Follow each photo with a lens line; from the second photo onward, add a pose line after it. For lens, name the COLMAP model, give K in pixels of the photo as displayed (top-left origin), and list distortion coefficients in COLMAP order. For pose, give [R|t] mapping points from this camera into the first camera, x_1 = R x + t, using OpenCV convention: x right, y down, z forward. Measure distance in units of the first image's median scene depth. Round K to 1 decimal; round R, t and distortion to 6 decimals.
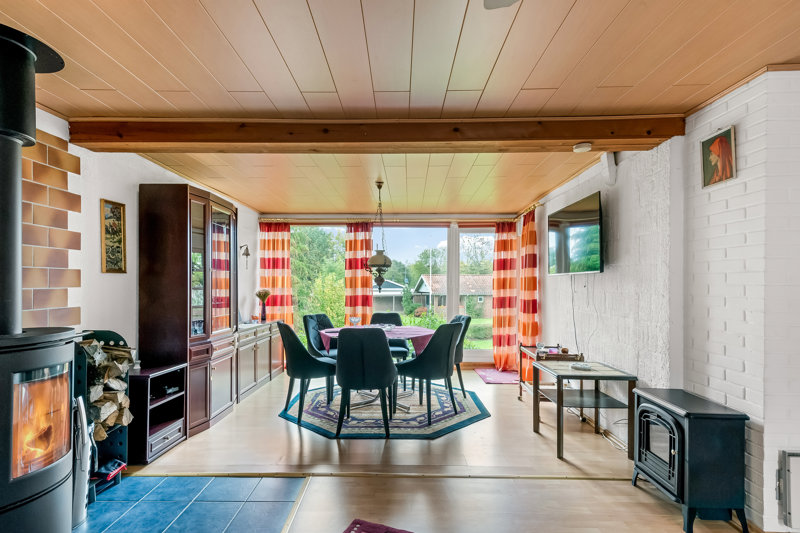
lens RADIAL K [[402.9, 0, 399.2], [0, 402.9, 284.9], [0, 0, 1]] dist [0.002205, 0.000061]
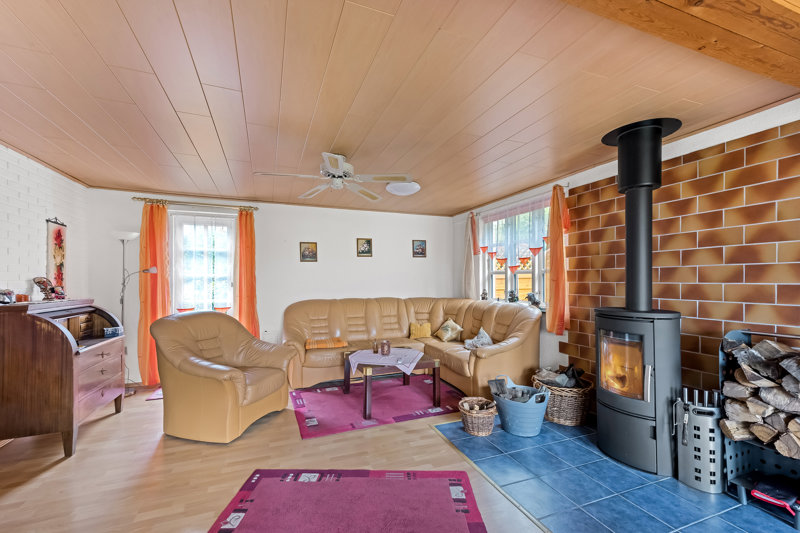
lens RADIAL K [[336.8, 0, 399.9], [0, 336.8, 278.8], [0, 0, 1]] dist [0.018834, -0.000204]
pose [[-0.931065, 0.002186, -0.364847, 0.223410], [0.001702, 0.999997, 0.001649, -0.004691], [0.364850, 0.000914, -0.931066, 1.054195]]
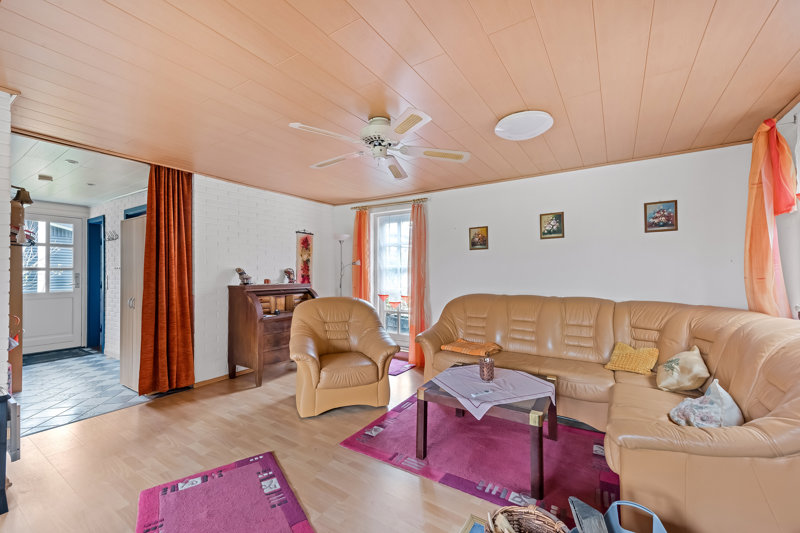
lens RADIAL K [[330.0, 0, 397.6], [0, 330.0, 270.2], [0, 0, 1]] dist [0.020869, -0.000002]
pose [[-0.833980, 0.003321, 0.551785, -0.374208], [0.002345, 0.999994, -0.002475, 0.002087], [-0.551790, -0.000770, -0.833983, 0.743589]]
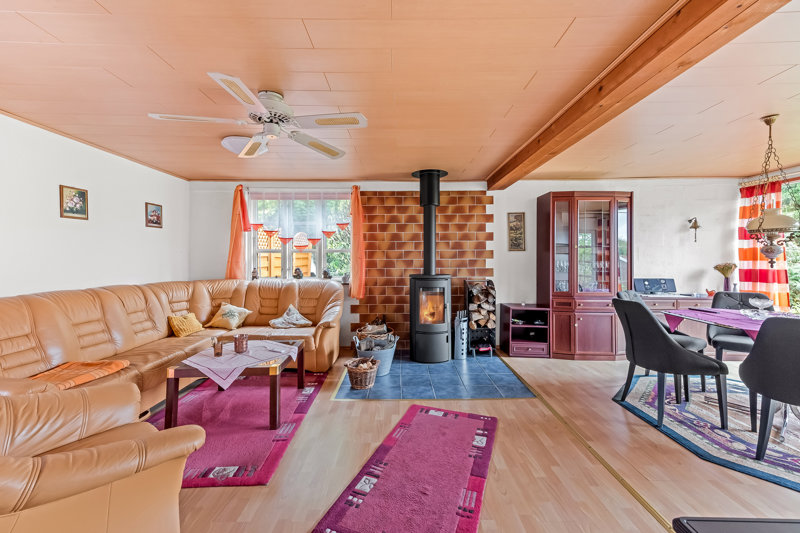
lens RADIAL K [[319.2, 0, 399.3], [0, 319.2, 256.5], [0, 0, 1]] dist [0.016444, -0.000357]
pose [[0.002810, -0.005185, -0.999983, 0.694476], [-0.000087, 0.999987, -0.005185, 0.002720], [0.999996, 0.000102, 0.002810, 0.424062]]
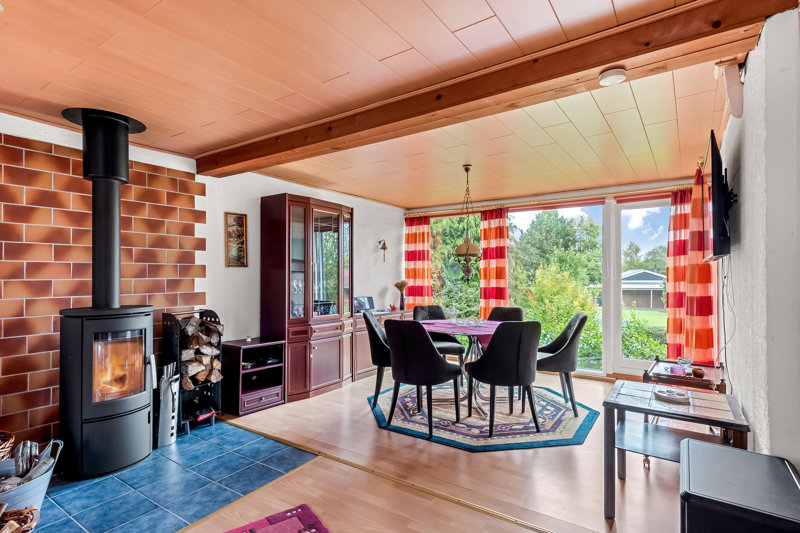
lens RADIAL K [[406.1, 0, 398.6], [0, 406.1, 274.9], [0, 0, 1]] dist [0.019457, -0.000509]
pose [[0.828529, -0.003136, -0.559938, 0.443139], [0.000818, 0.999990, -0.004391, 0.002258], [0.559946, 0.003180, 0.828523, 0.176641]]
